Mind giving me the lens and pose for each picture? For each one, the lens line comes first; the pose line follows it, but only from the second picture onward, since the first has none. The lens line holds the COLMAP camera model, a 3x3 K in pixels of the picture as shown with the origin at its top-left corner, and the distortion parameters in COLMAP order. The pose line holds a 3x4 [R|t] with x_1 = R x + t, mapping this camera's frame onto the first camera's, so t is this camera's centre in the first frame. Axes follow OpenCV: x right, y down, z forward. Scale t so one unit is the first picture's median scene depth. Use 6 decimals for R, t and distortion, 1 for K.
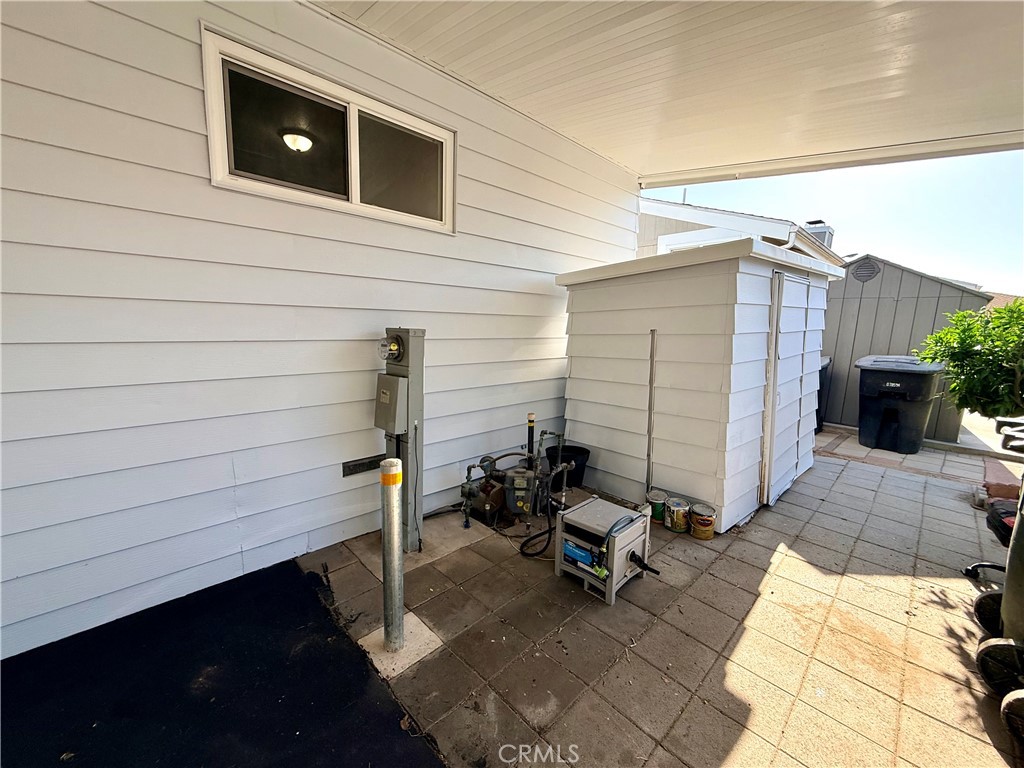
lens RADIAL K [[406.3, 0, 509.3], [0, 406.3, 383.5], [0, 0, 1]] dist [-0.000434, 0.000078]
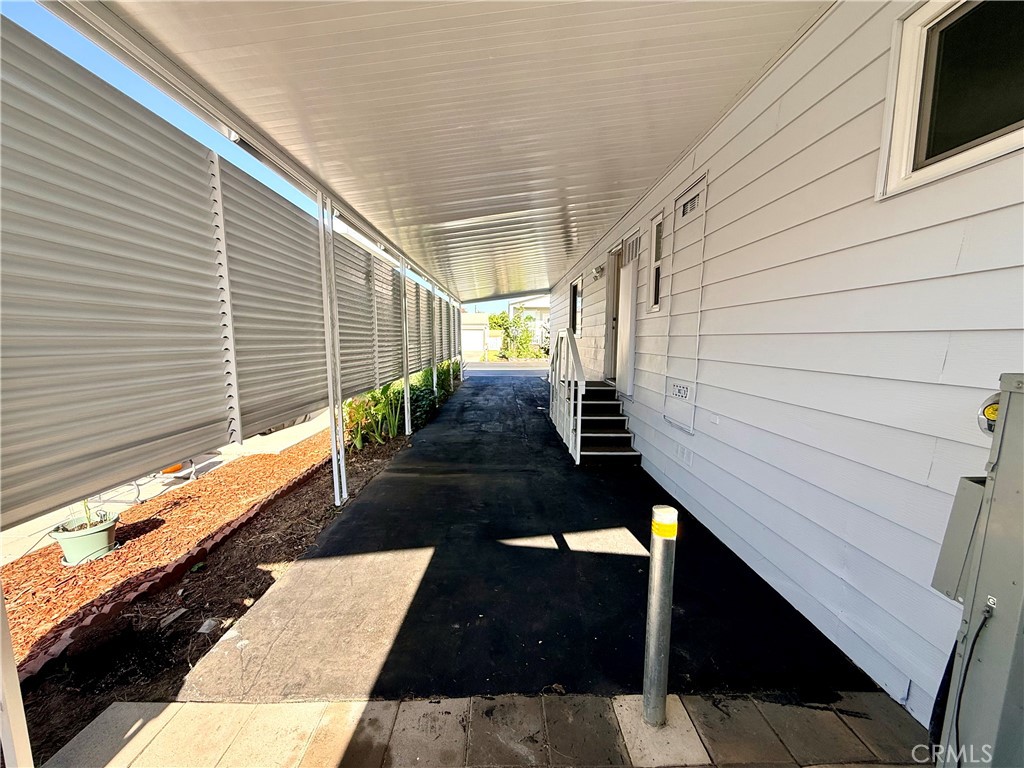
lens RADIAL K [[406.3, 0, 507.0], [0, 406.3, 388.8], [0, 0, 1]] dist [-0.000434, 0.000078]
pose [[-0.672795, 0.062581, -0.737177, 0.589151], [-0.134509, 0.969462, 0.205062, -0.196698], [0.727498, 0.237122, -0.643832, 1.305456]]
